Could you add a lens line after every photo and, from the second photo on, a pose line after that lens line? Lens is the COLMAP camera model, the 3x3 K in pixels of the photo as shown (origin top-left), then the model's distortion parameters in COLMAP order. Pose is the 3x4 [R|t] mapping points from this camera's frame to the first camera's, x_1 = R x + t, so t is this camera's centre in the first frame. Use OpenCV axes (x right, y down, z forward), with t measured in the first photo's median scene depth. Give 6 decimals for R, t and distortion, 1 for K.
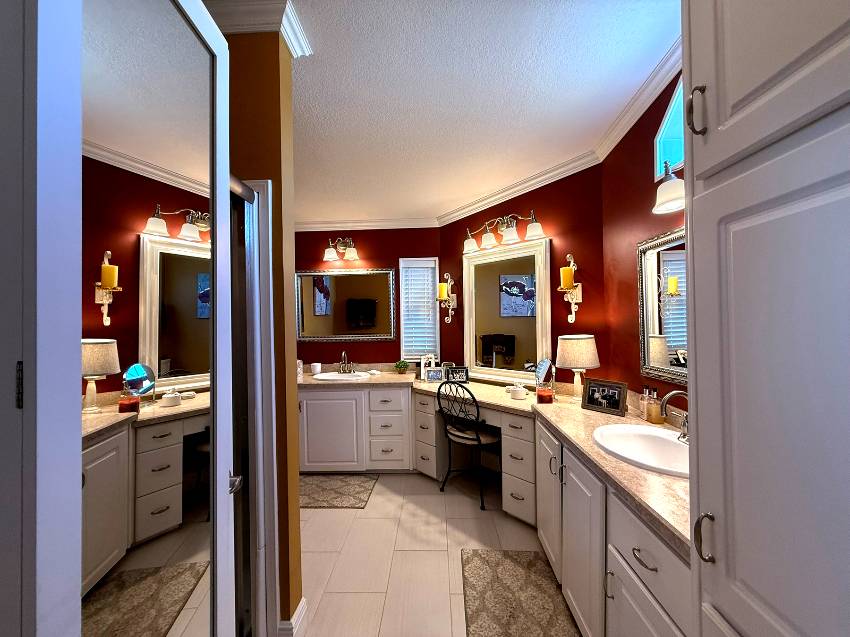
lens RADIAL K [[338.5, 0, 422.9], [0, 338.5, 318.0], [0, 0, 1]] dist [-0.000075, 0.000253]
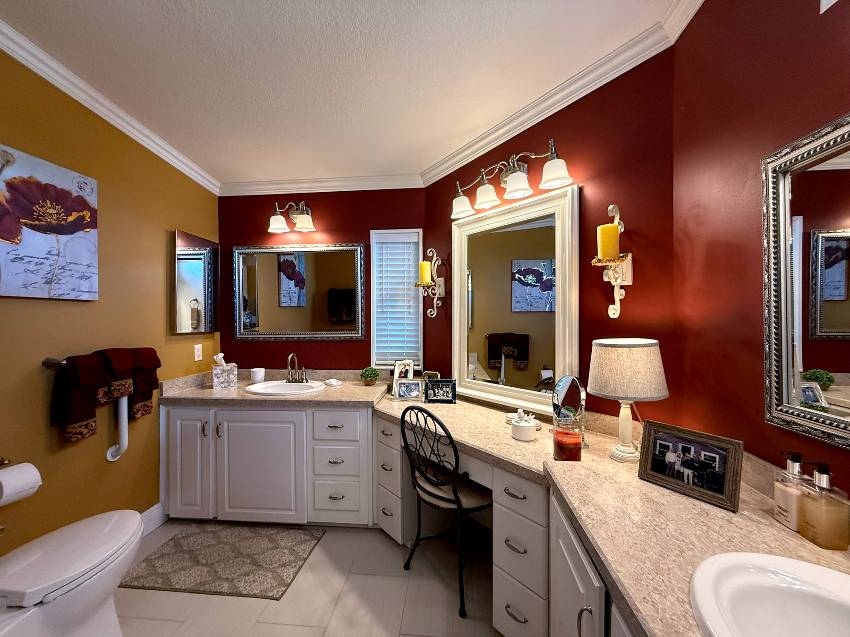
lens RADIAL K [[338.5, 0, 422.9], [0, 338.5, 318.0], [0, 0, 1]] dist [-0.000075, 0.000253]
pose [[0.998372, 0.013121, -0.055503, 0.110397], [-0.012579, 0.999870, 0.010104, 0.010611], [0.055628, -0.009389, 0.998407, 0.317653]]
